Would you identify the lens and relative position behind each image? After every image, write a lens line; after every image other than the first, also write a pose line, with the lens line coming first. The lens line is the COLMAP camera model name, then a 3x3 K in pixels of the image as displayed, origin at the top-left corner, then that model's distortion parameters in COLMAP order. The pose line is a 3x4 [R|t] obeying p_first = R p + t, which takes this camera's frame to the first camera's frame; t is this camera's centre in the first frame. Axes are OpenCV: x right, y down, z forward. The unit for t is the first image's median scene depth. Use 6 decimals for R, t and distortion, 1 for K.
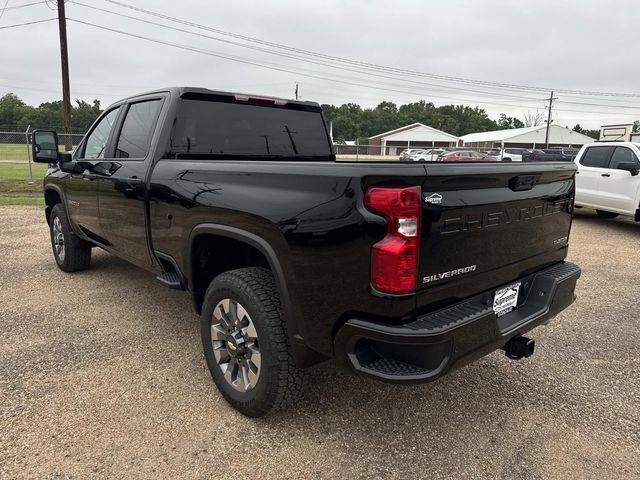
lens RADIAL K [[453.7, 0, 324.6], [0, 453.7, 233.9], [0, 0, 1]] dist [0.027932, -0.020258]
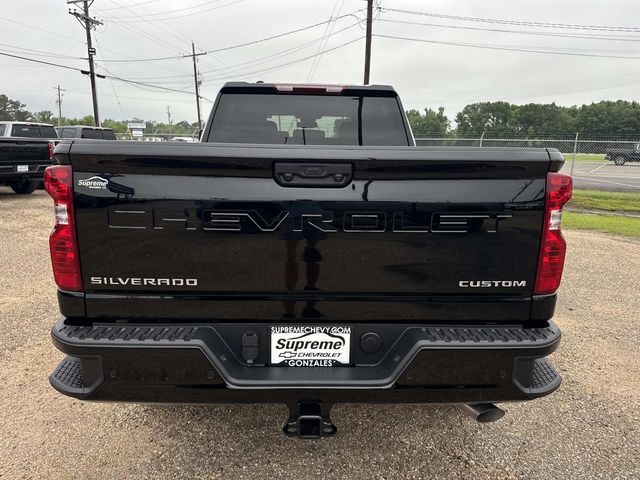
lens RADIAL K [[453.7, 0, 318.0], [0, 453.7, 237.5], [0, 0, 1]] dist [0.027932, -0.020258]
pose [[0.762637, 0.121967, -0.635224, 0.562748], [-0.122100, 0.991551, 0.043794, -0.033717], [0.635198, 0.044162, 0.771086, 0.322636]]
